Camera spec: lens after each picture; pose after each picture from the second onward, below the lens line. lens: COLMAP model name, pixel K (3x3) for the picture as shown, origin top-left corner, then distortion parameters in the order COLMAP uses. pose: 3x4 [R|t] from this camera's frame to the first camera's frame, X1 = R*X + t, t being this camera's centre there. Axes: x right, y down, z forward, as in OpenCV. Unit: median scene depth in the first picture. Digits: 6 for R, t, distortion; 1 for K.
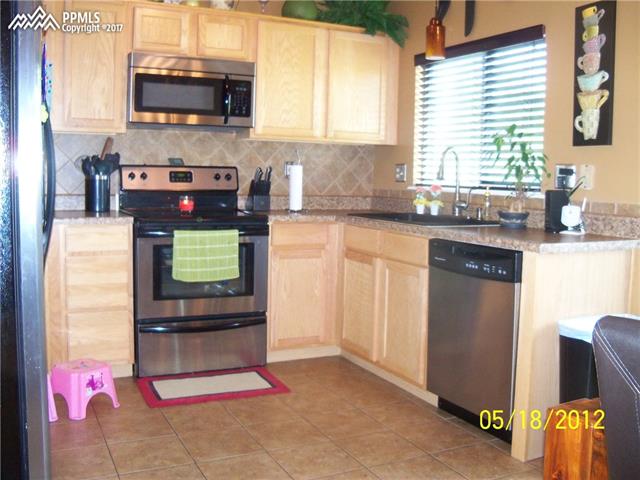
lens RADIAL K [[653.2, 0, 320.0], [0, 653.2, 240.0], [0, 0, 1]] dist [-0.246687, 0.231080]
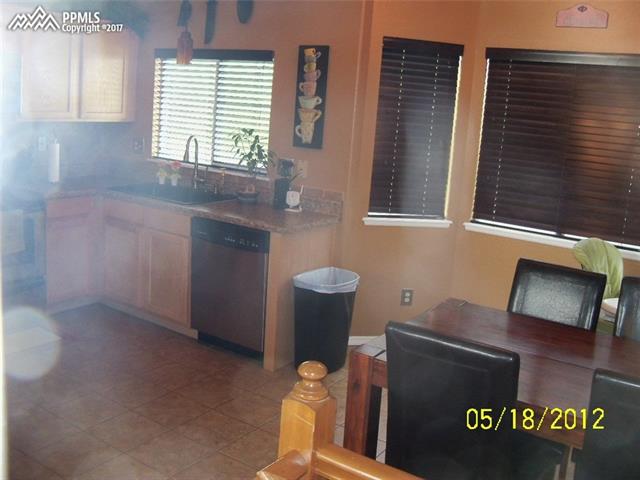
lens RADIAL K [[653.2, 0, 320.0], [0, 653.2, 240.0], [0, 0, 1]] dist [-0.246687, 0.231080]
pose [[0.858560, -0.063075, 0.508818, -0.274642], [-0.009249, 0.990337, 0.138372, -0.136414], [-0.512630, -0.123507, 0.849681, -0.259772]]
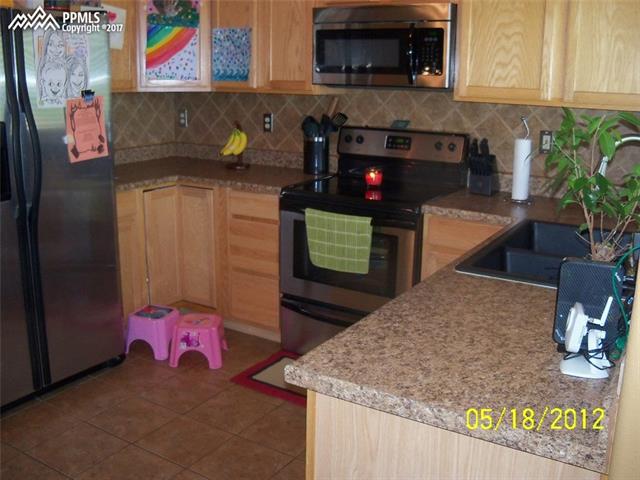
lens RADIAL K [[653.2, 0, 320.0], [0, 653.2, 240.0], [0, 0, 1]] dist [-0.246687, 0.231080]
pose [[0.524908, 0.192954, -0.829000, 0.603371], [-0.084171, 0.980959, 0.175027, -0.144441], [0.846987, -0.022095, 0.531154, 0.569907]]
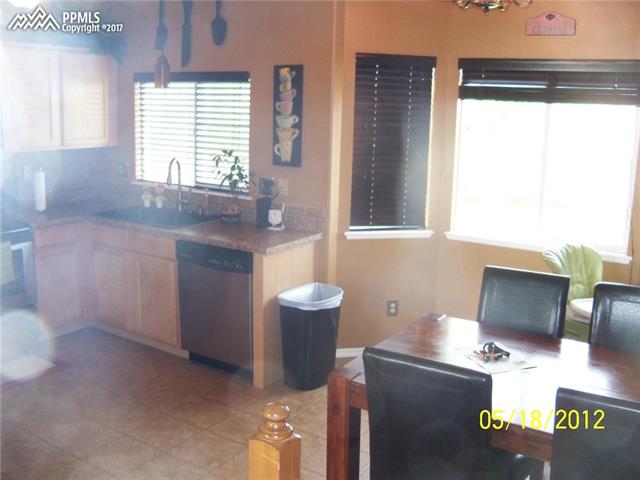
lens RADIAL K [[653.2, 0, 320.0], [0, 653.2, 240.0], [0, 0, 1]] dist [-0.246687, 0.231080]
pose [[0.852154, -0.104871, 0.512675, -0.257802], [0.038892, 0.989696, 0.137804, -0.171100], [-0.521844, -0.097491, 0.847452, -0.288938]]
